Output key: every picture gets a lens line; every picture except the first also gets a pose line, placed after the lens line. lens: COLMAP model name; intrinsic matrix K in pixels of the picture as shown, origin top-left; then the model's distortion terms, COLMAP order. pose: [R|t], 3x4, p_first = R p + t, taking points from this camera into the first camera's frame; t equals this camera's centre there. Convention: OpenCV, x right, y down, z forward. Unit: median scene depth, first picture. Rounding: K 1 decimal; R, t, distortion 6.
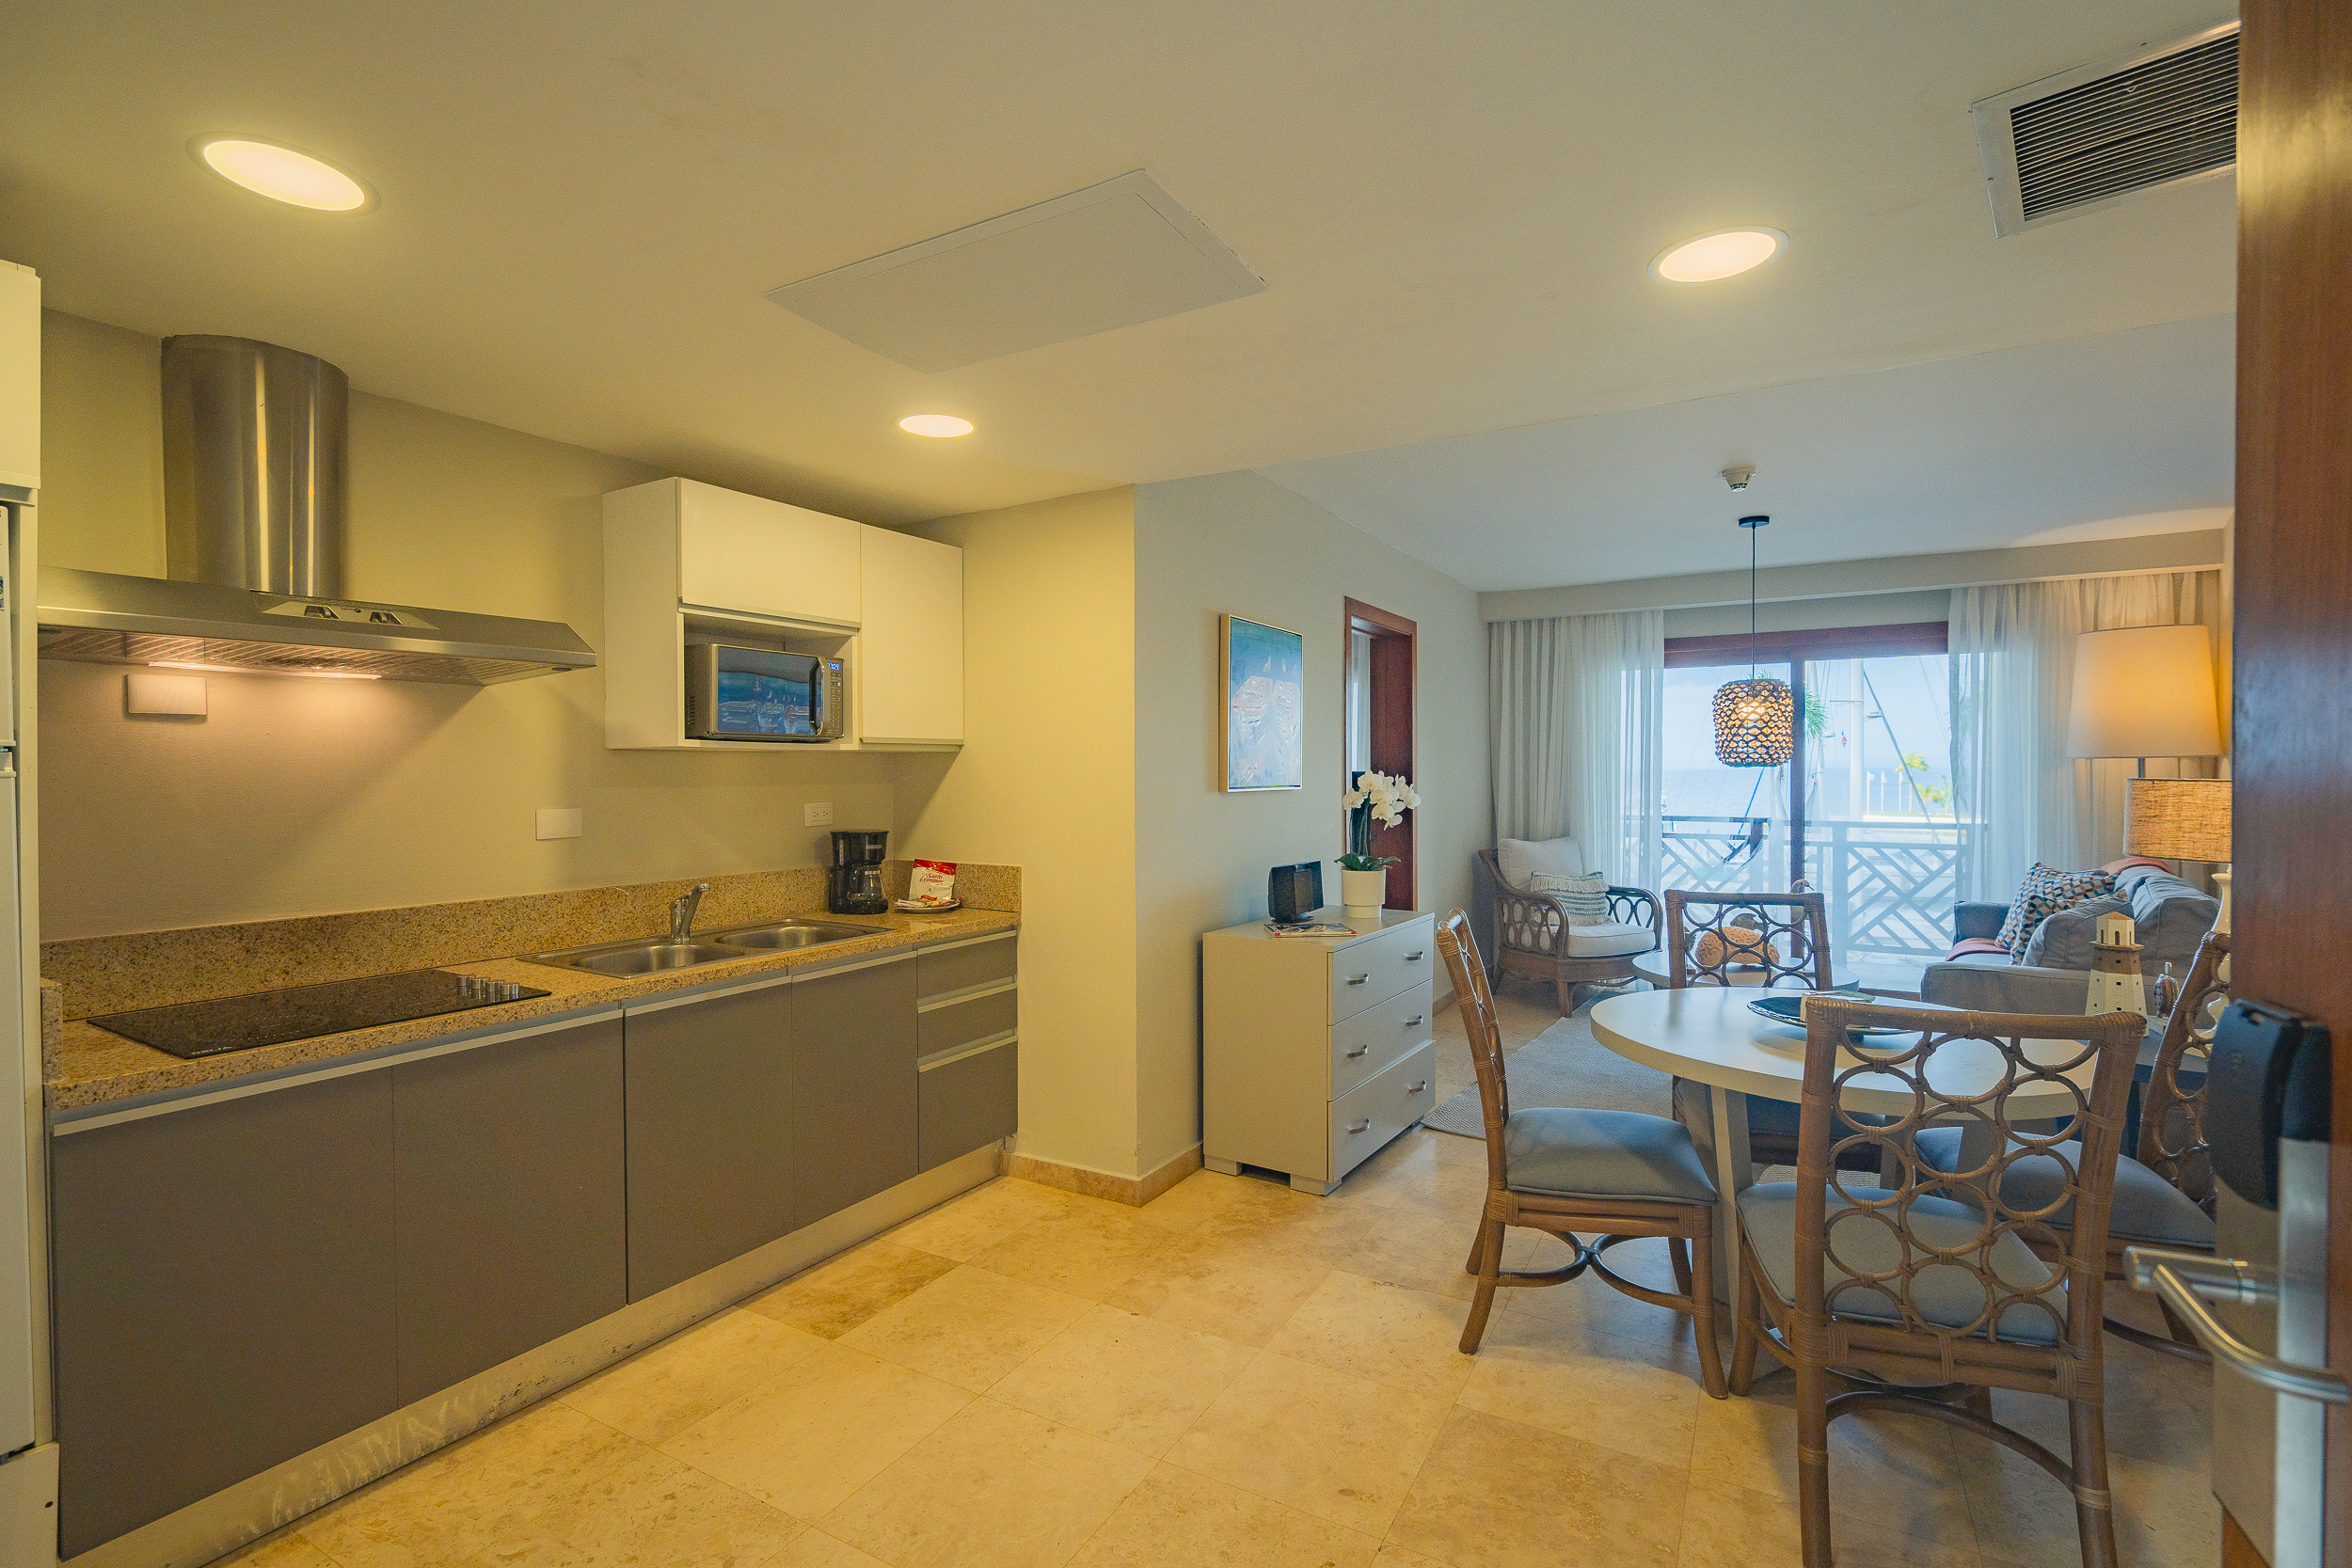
lens RADIAL K [[1071.8, 0, 1175.6], [0, 1071.8, 785.6], [0, 0, 1]] dist [0.002734, 0.000659]
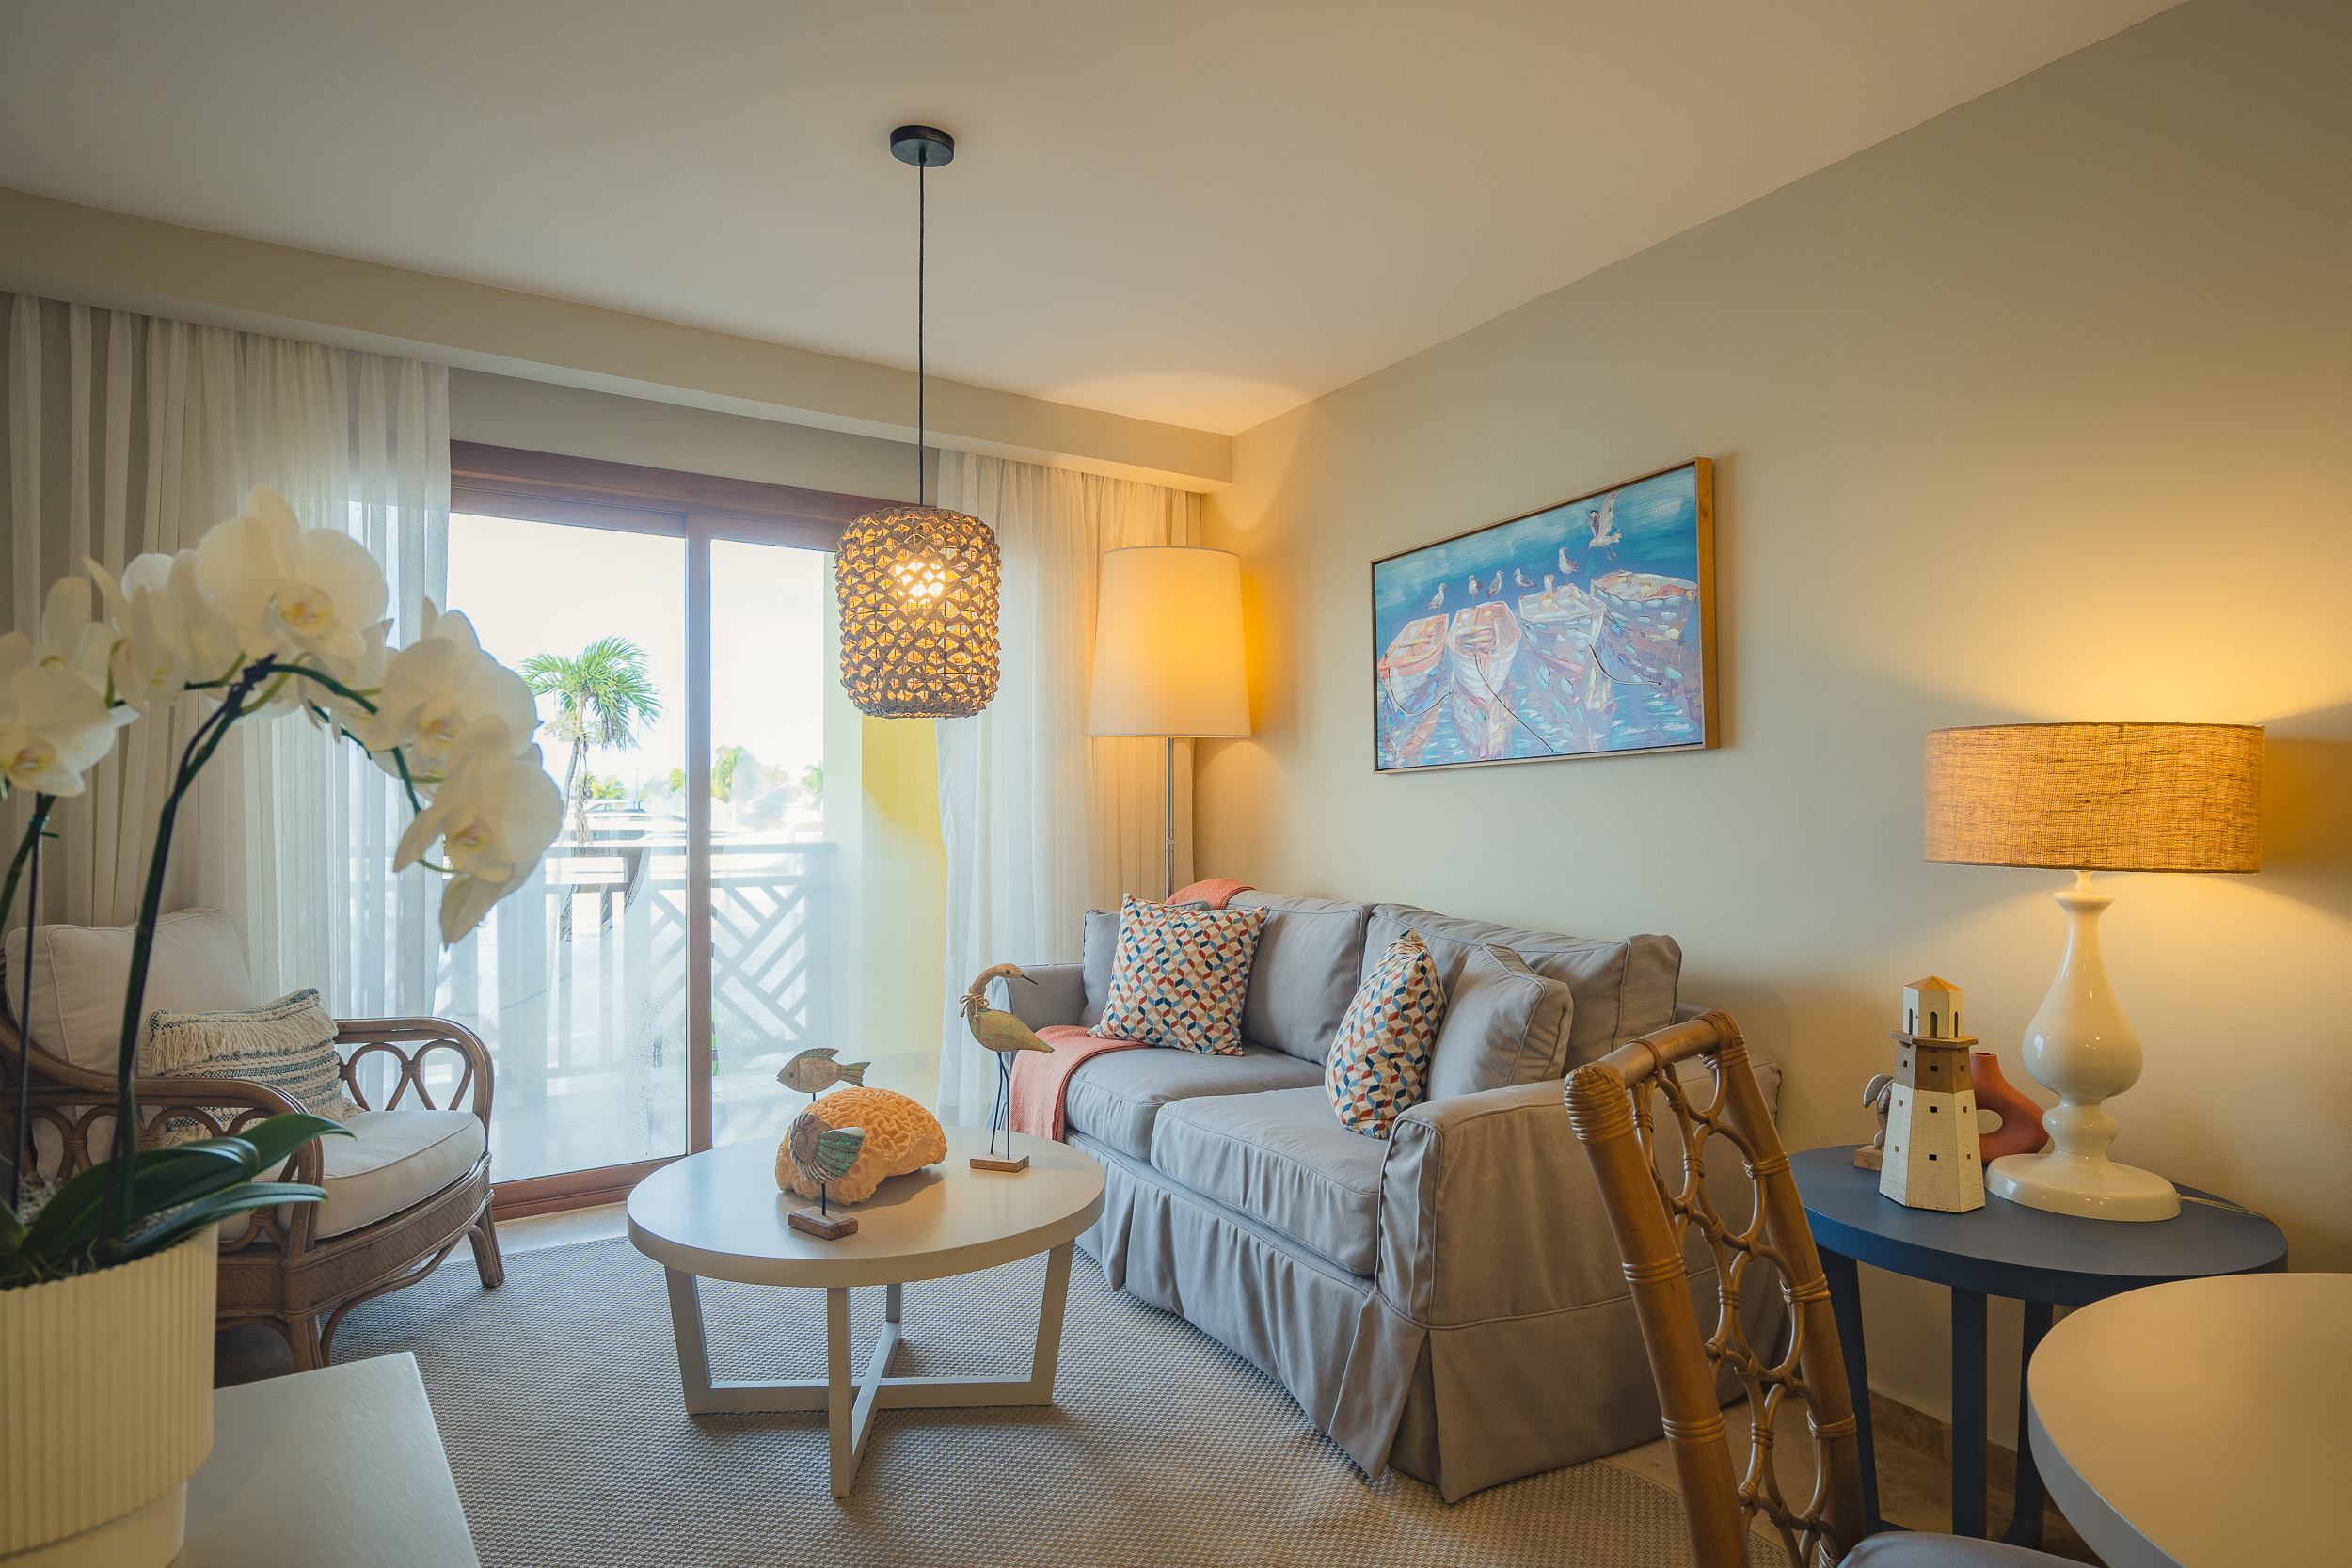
lens RADIAL K [[1370.6, 0, 1155.0], [0, 1370.6, 800.4], [0, 0, 1]] dist [-0.025484, 0.000005]
pose [[0.377359, -0.005082, 0.926053, 0.050102], [0.008196, 0.999964, 0.002148, 0.012149], [-0.926031, 0.006779, 0.377387, 0.538556]]
